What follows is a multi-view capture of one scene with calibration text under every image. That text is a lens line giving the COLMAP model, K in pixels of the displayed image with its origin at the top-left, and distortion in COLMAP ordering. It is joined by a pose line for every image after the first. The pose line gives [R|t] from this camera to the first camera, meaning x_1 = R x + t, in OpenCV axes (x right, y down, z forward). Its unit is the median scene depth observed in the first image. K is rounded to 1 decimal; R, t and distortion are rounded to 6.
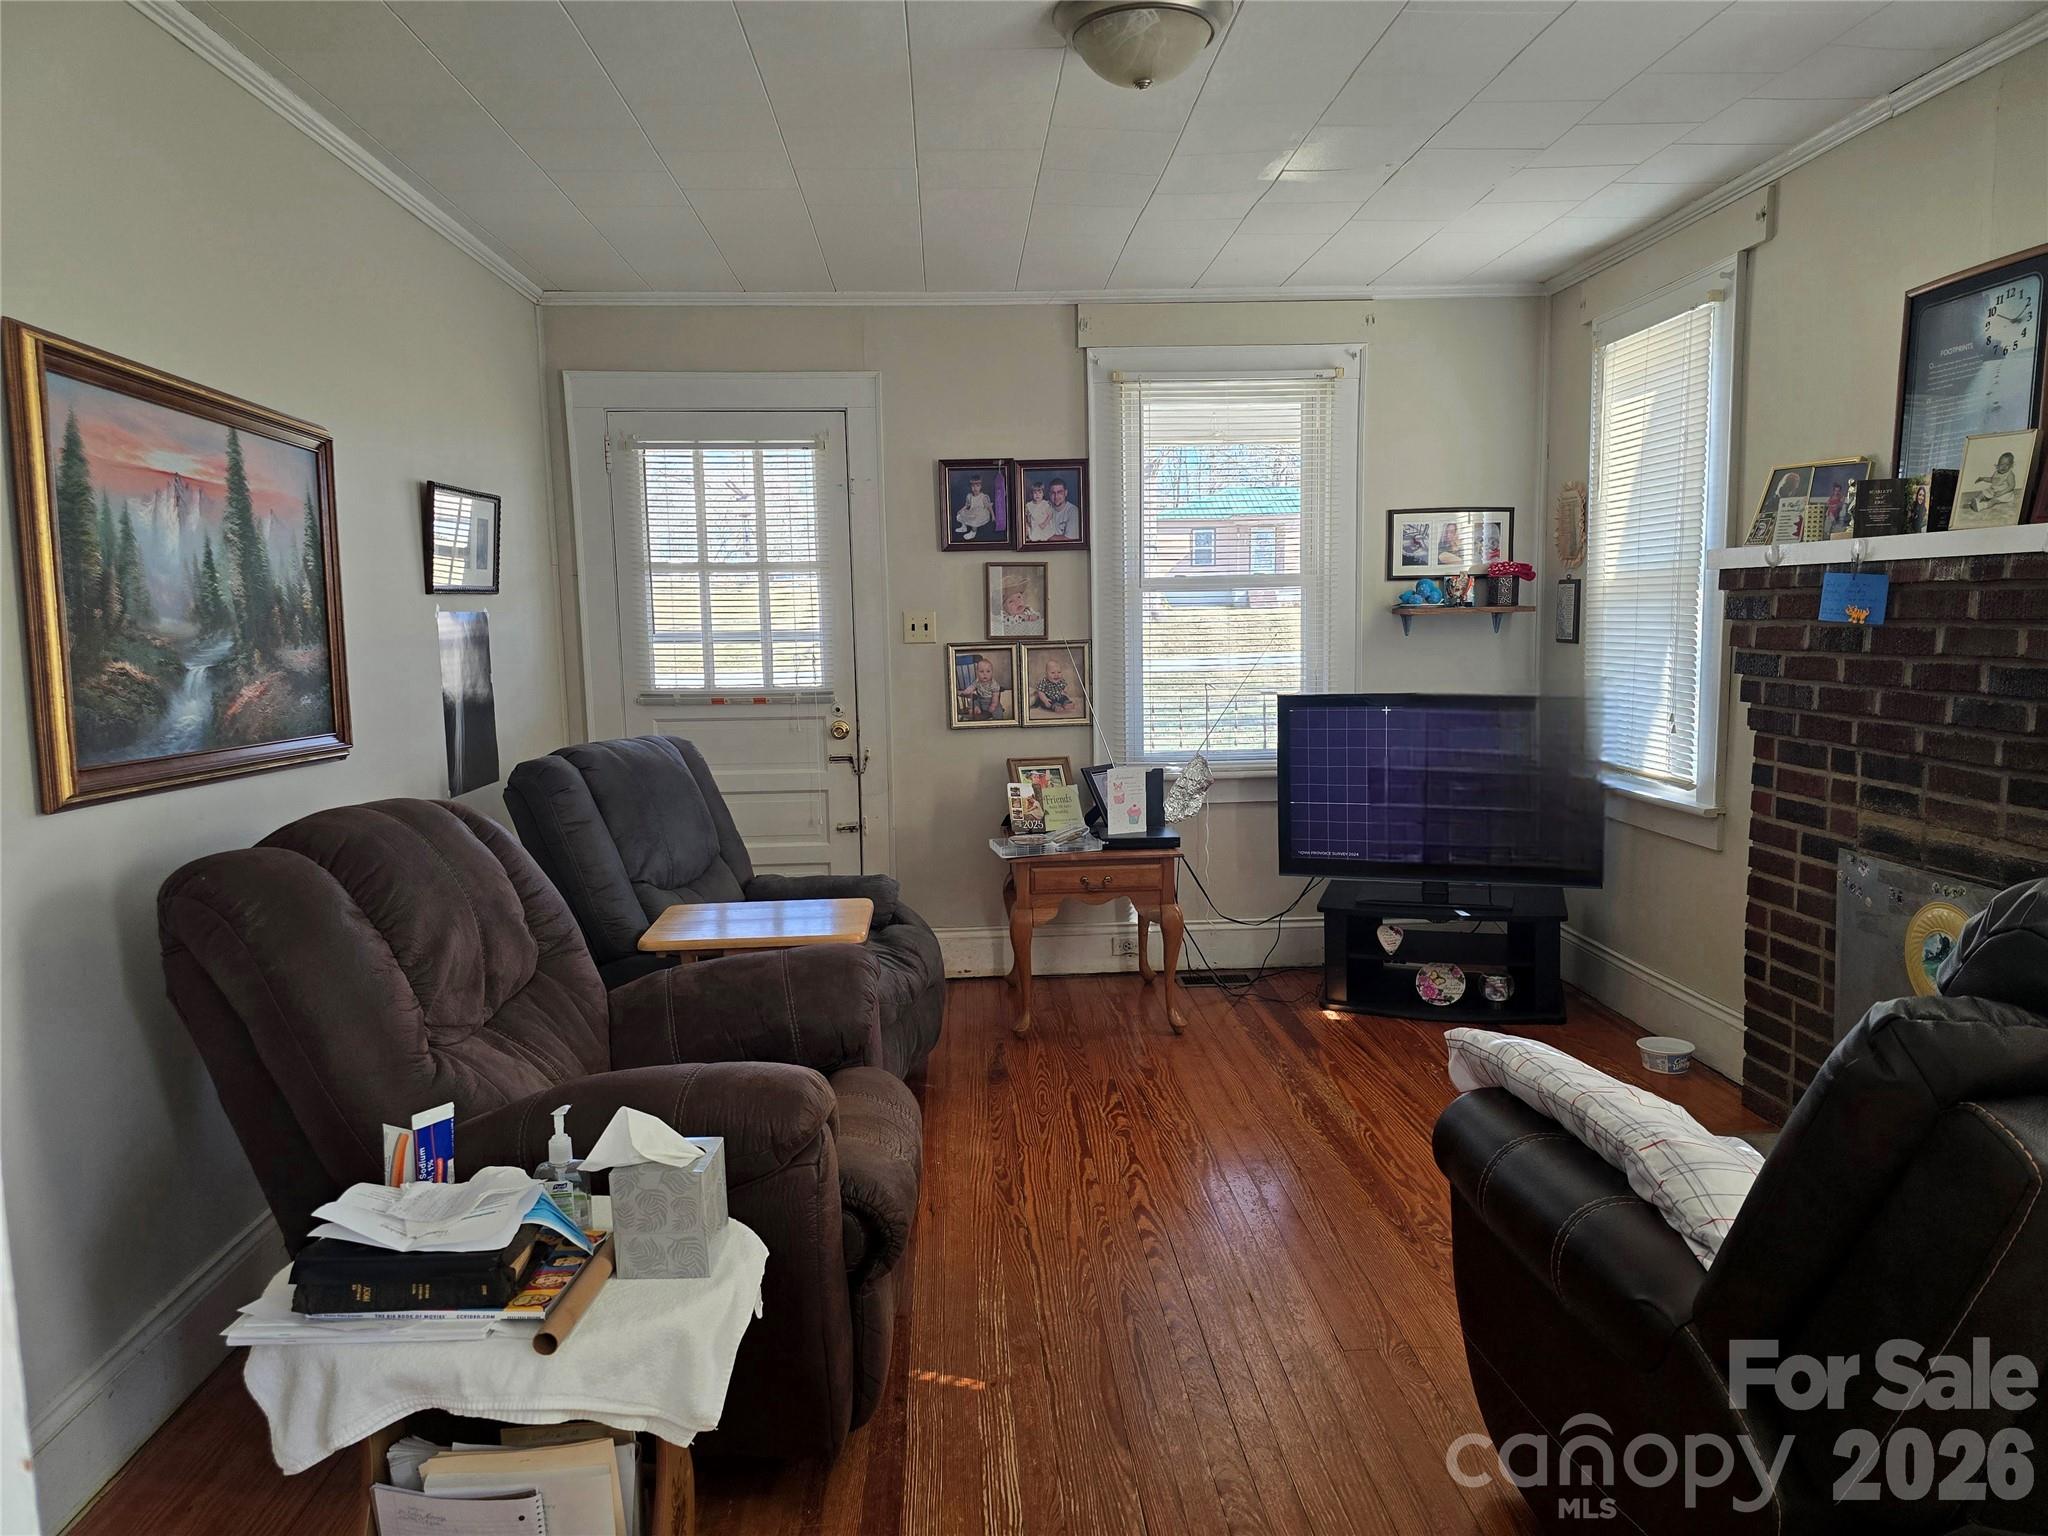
lens RADIAL K [[1364.4, 0, 1005.3], [0, 1364.4, 786.9], [0, 0, 1]] dist [0.043863, -0.051100]
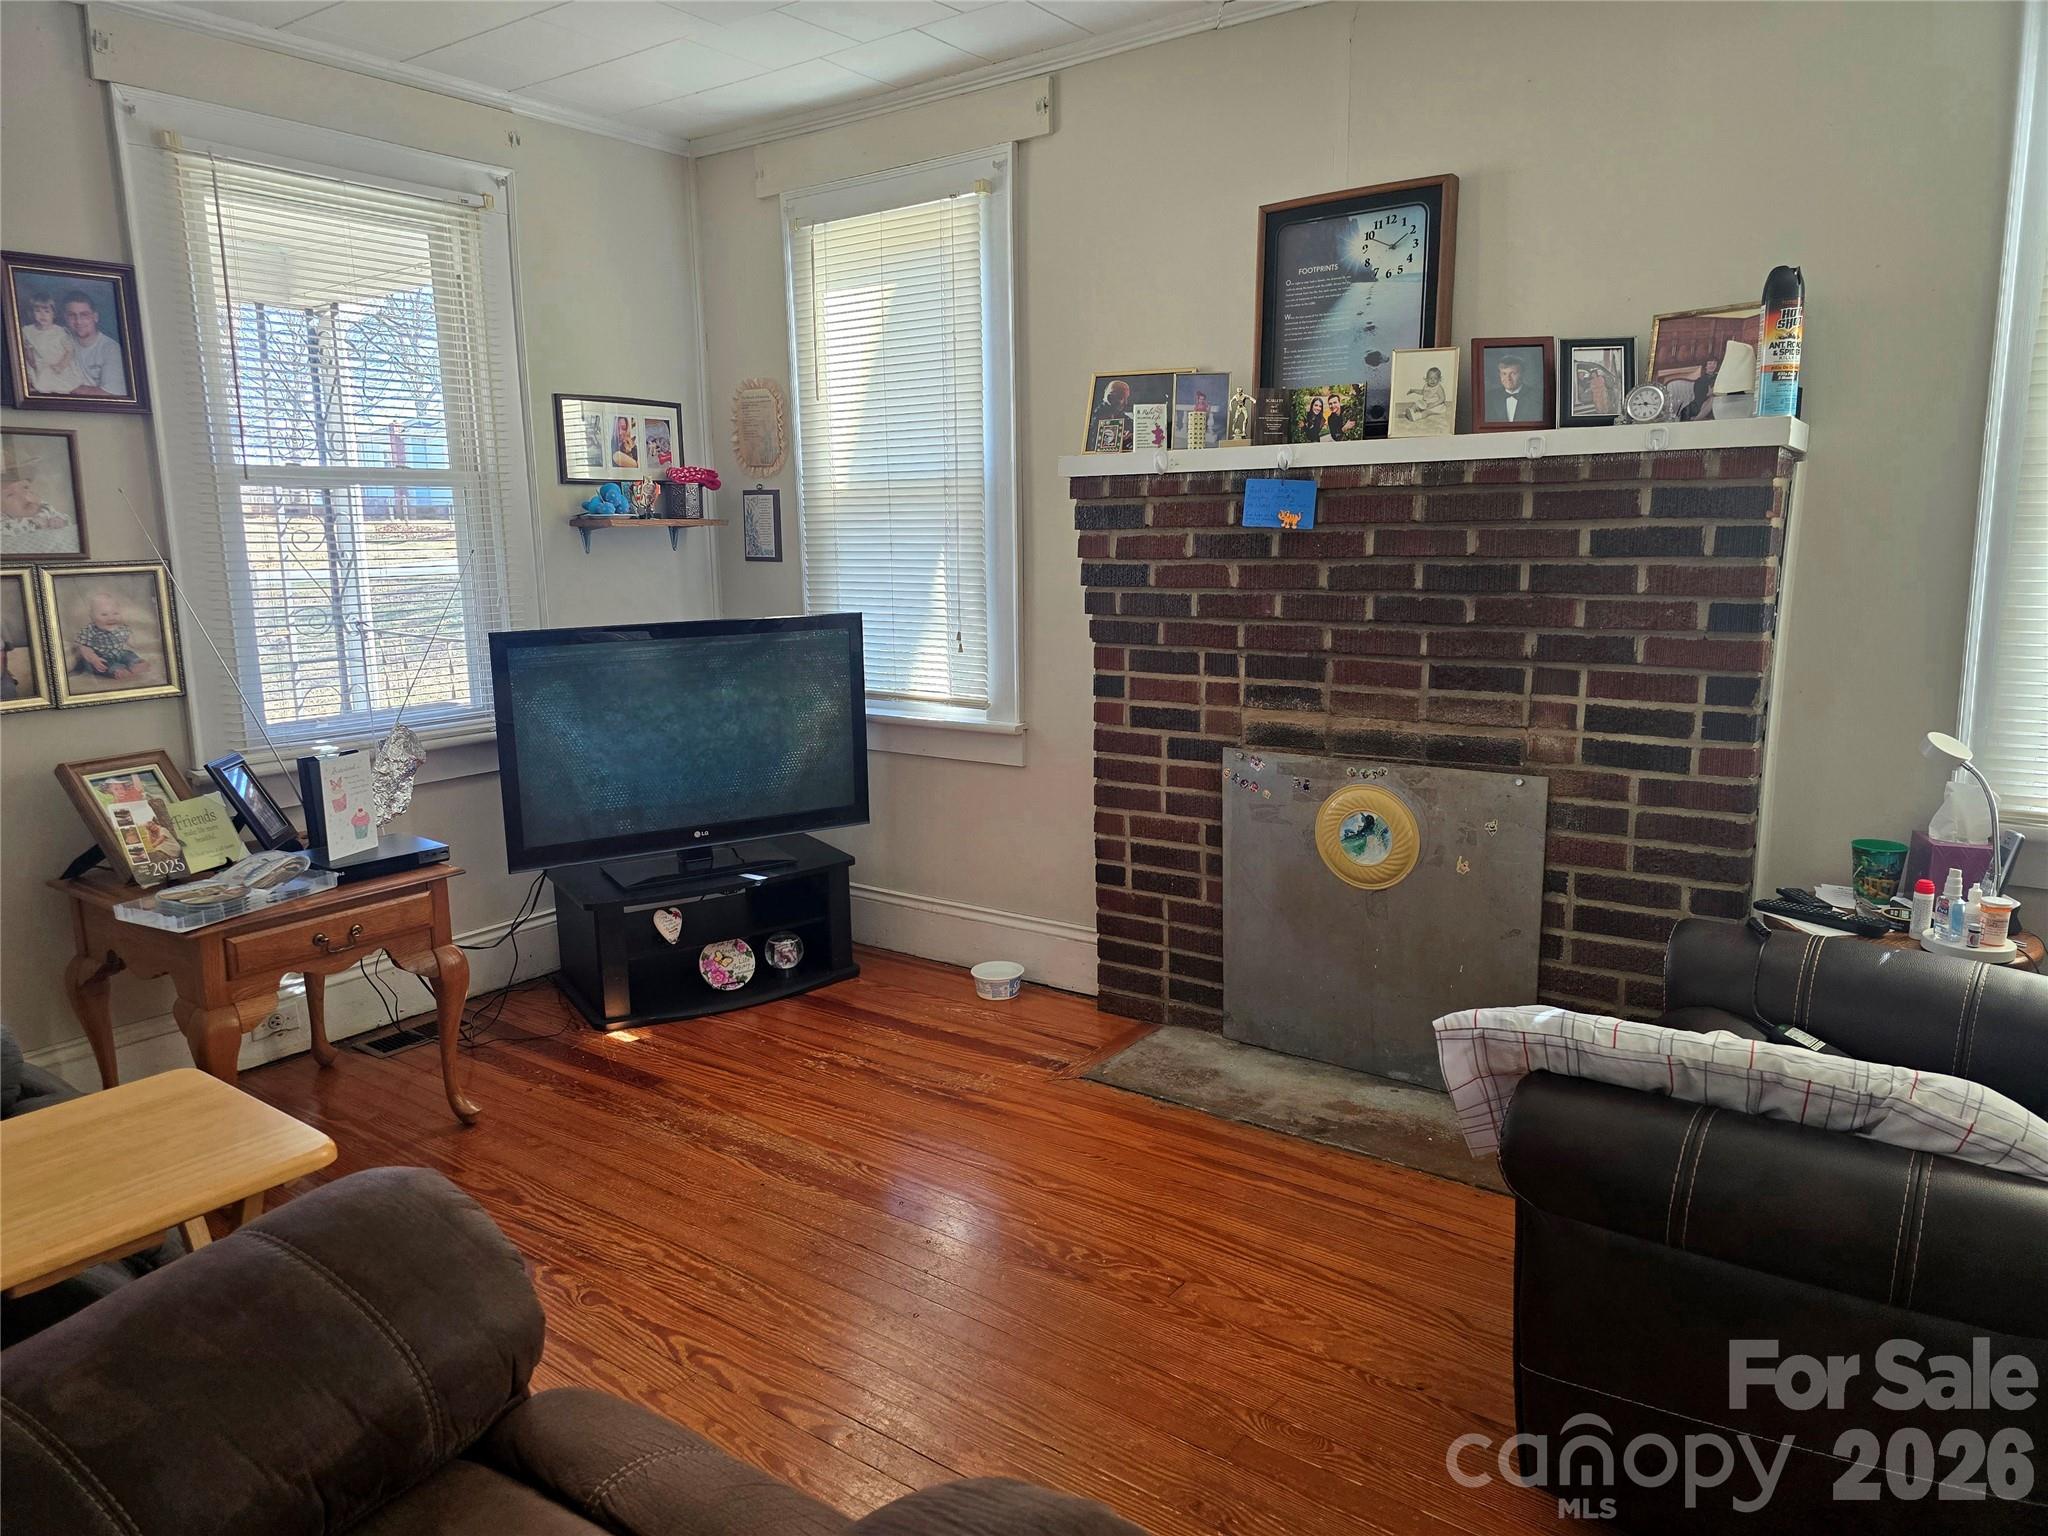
lens RADIAL K [[1364.4, 0, 1028.3], [0, 1364.4, 778.2], [0, 0, 1]] dist [0.043863, -0.051100]
pose [[0.631344, -0.130287, 0.764480, -0.233122], [0.099071, 0.991259, 0.087118, -0.030783], [-0.769149, 0.020737, 0.638733, 0.369433]]
